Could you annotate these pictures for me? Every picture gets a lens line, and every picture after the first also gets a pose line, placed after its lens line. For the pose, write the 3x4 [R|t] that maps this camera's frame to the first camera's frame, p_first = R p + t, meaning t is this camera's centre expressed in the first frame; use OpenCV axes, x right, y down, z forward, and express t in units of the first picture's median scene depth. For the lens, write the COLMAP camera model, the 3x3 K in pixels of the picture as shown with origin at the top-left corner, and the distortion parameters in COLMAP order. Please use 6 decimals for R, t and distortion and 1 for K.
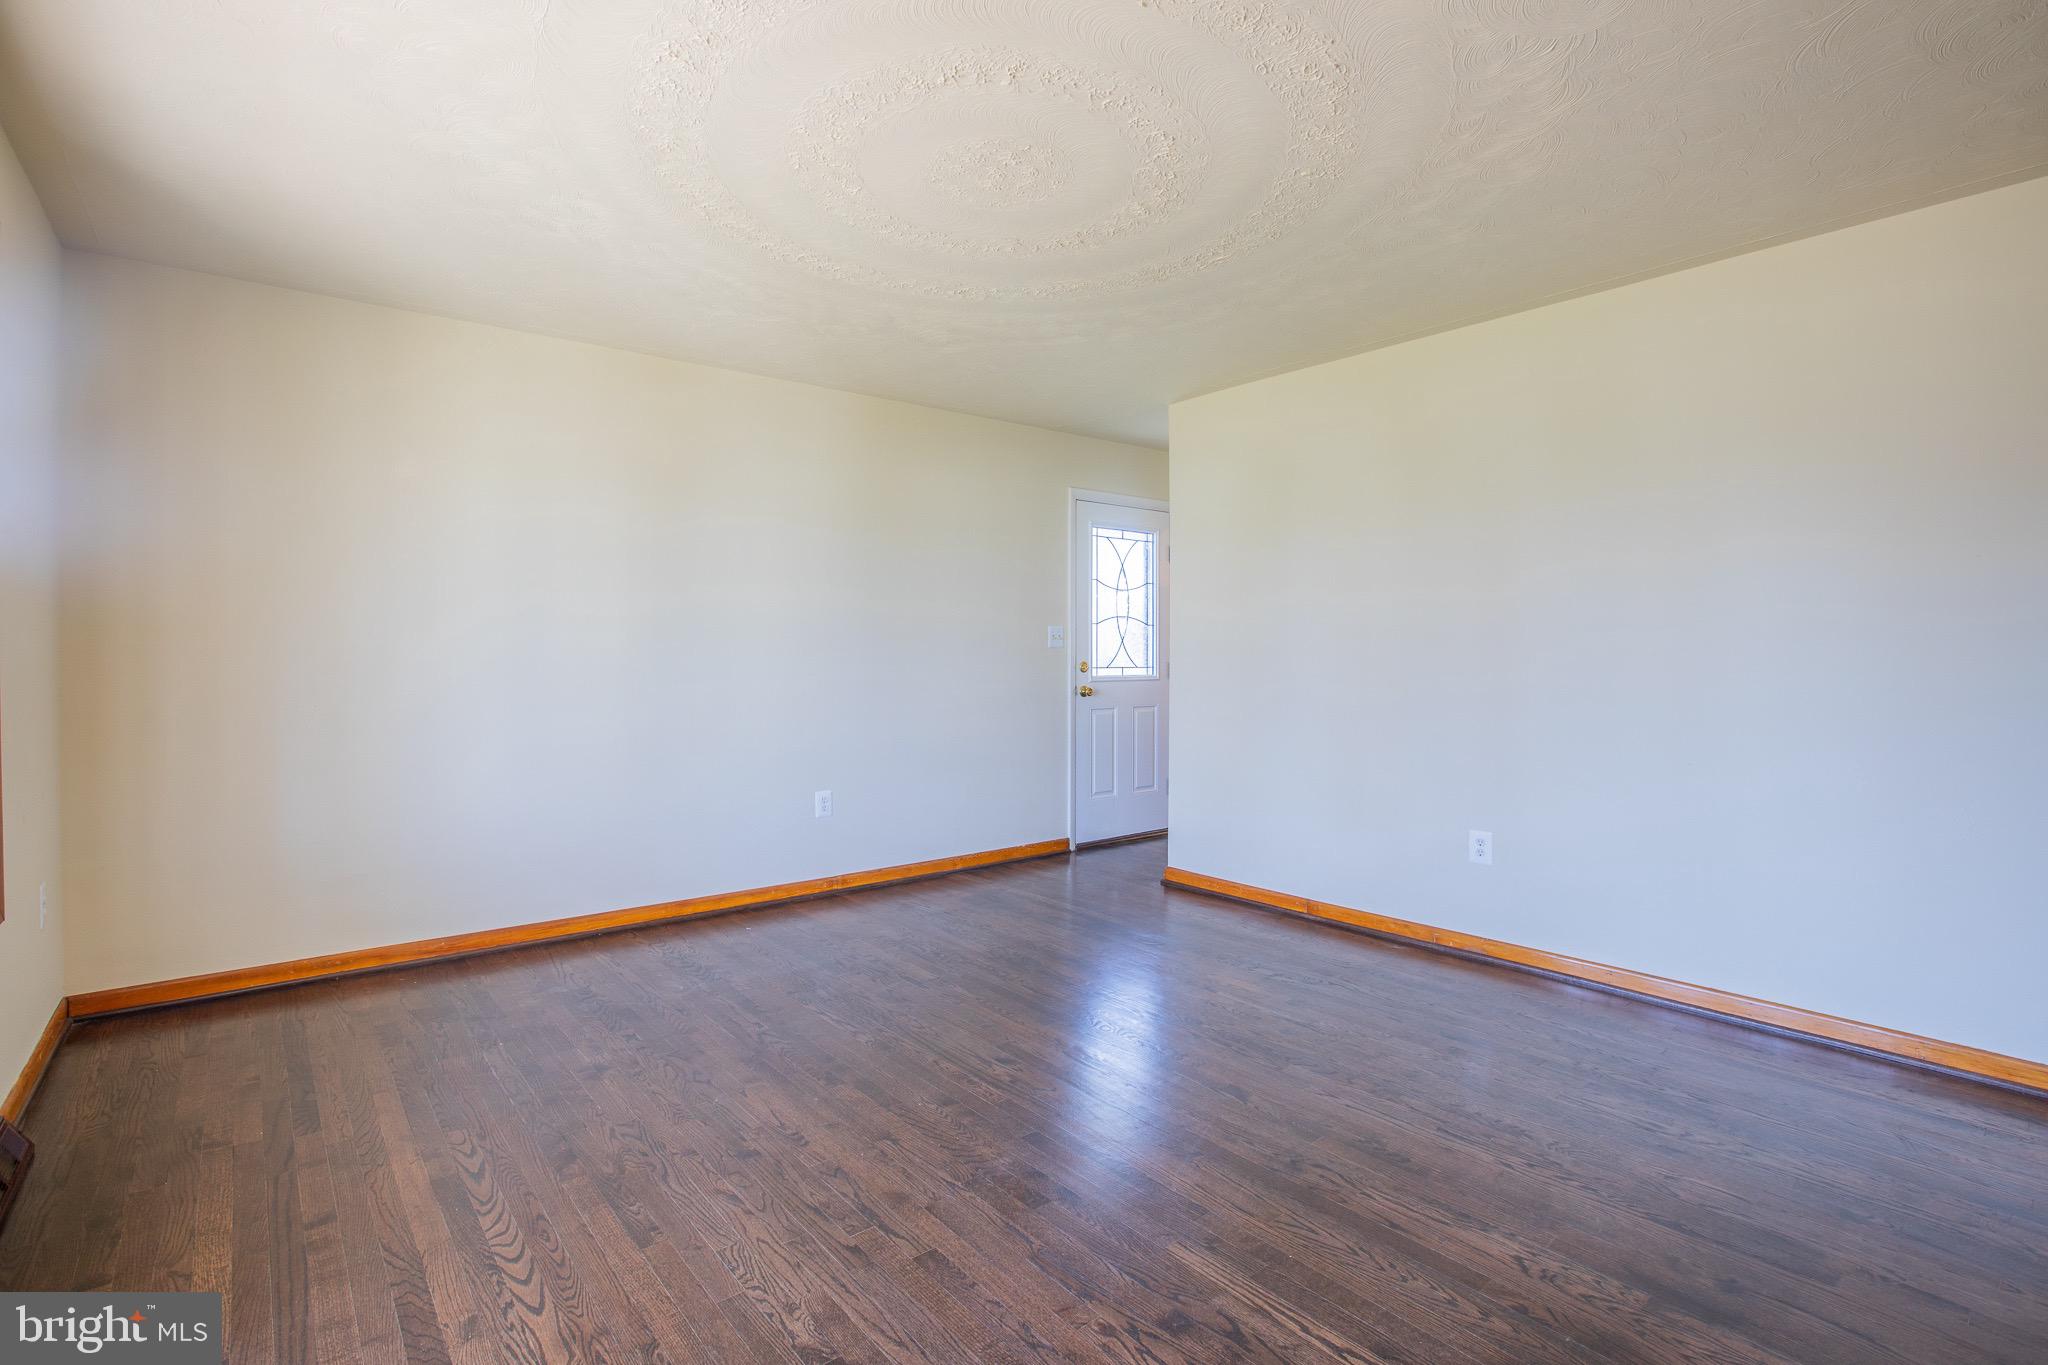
lens RADIAL K [[975.1, 0, 1015.0], [0, 975.1, 677.3], [0, 0, 1]] dist [-0.038875, 0.011592]
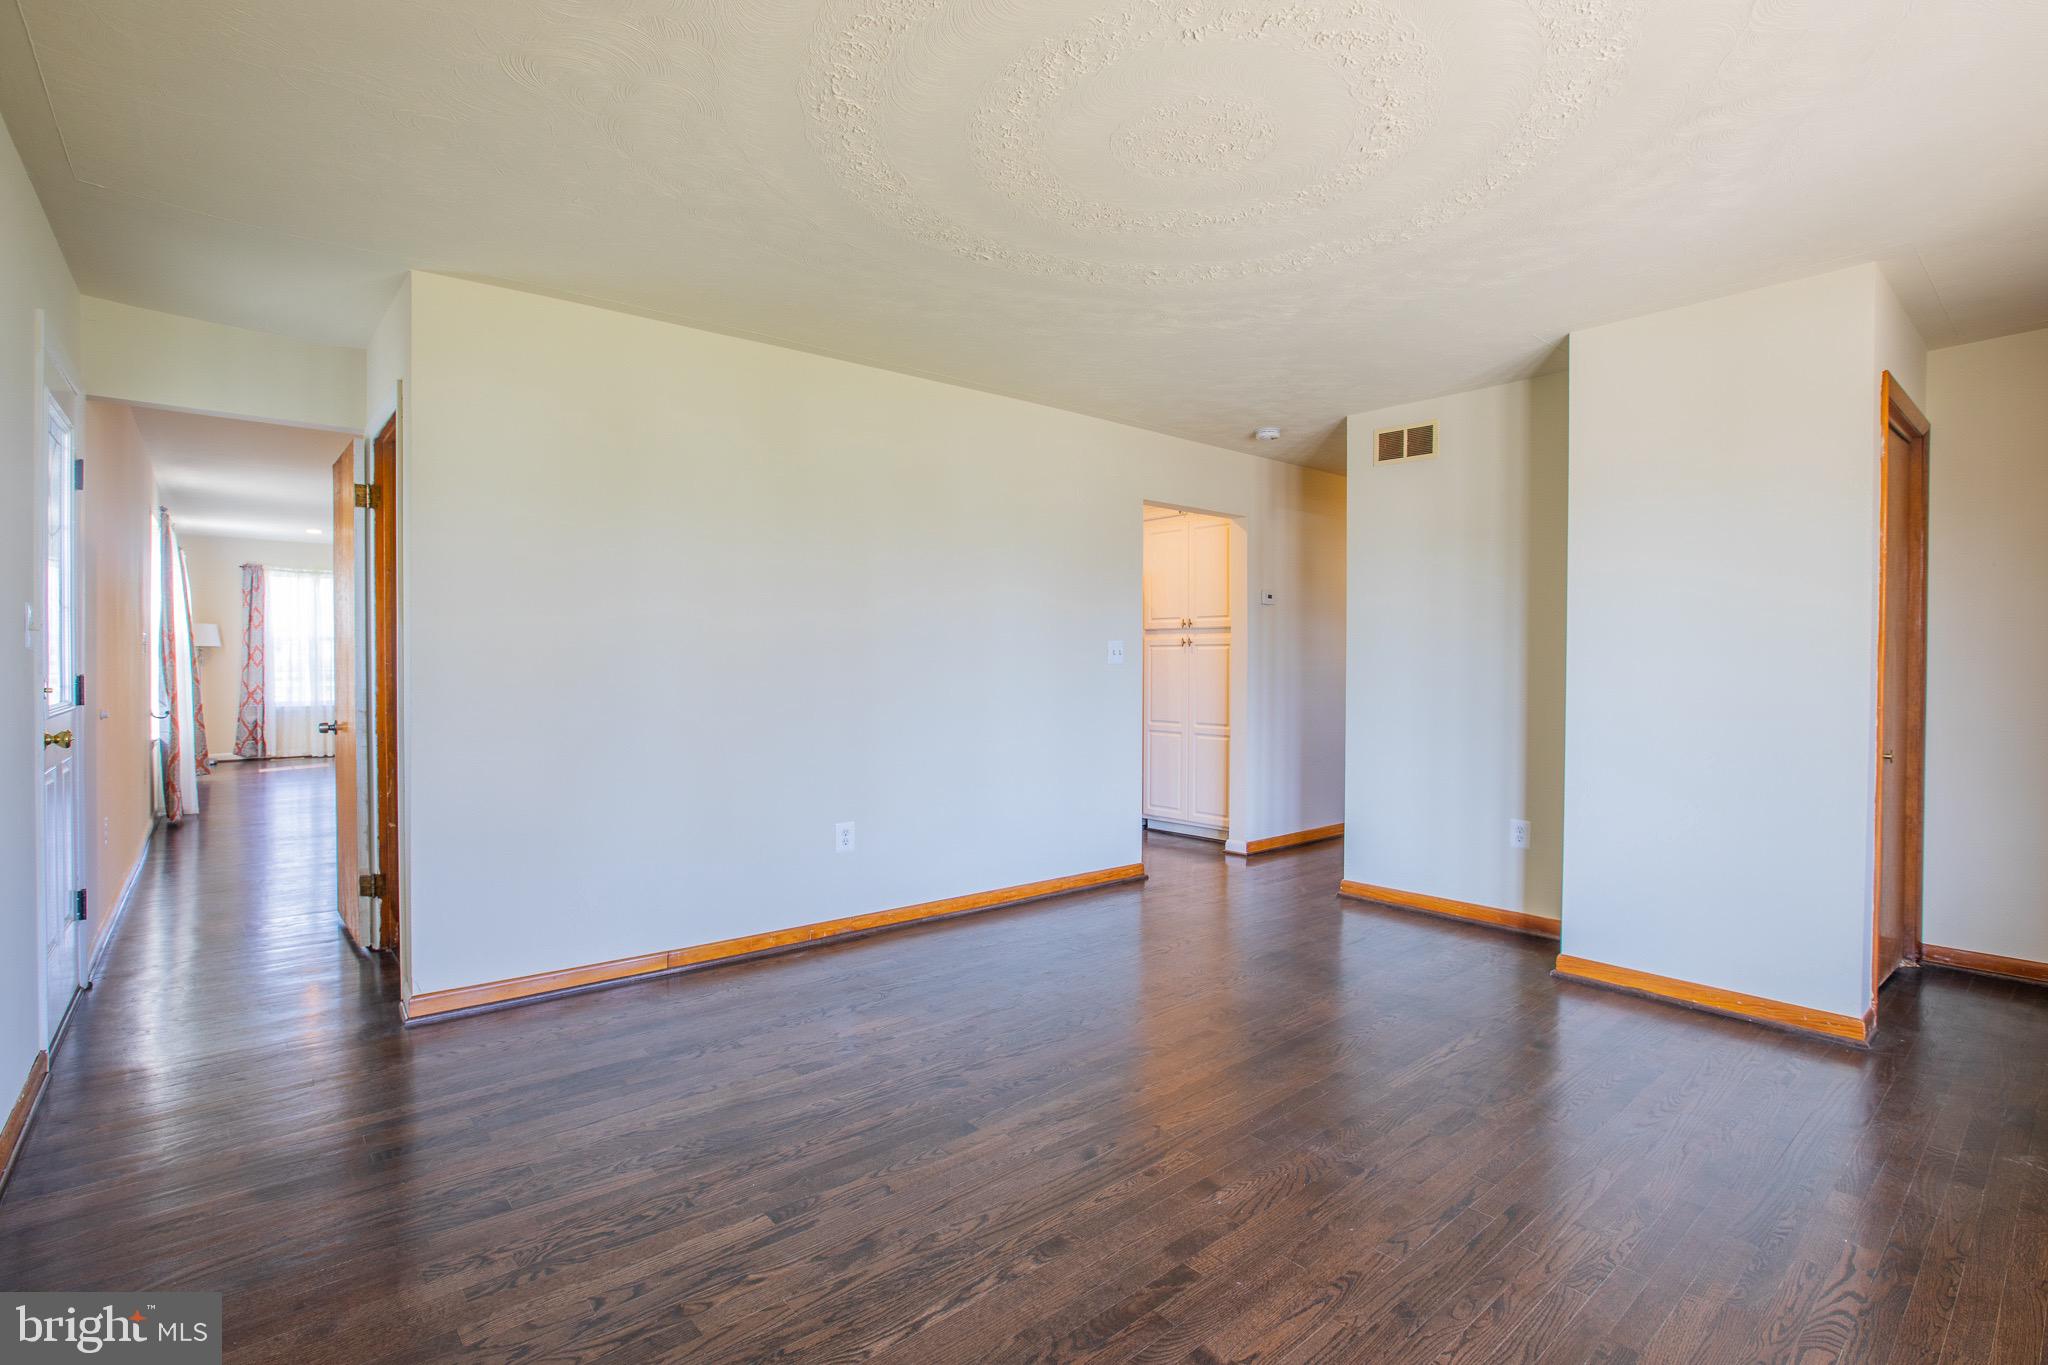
lens RADIAL K [[975.1, 0, 1028.2], [0, 975.1, 683.8], [0, 0, 1]] dist [-0.038875, 0.011592]
pose [[-0.027789, -0.023439, 0.999339, -0.636336], [0.021583, 0.999478, 0.024042, -0.022028], [-0.999381, 0.022237, -0.027269, 0.819186]]
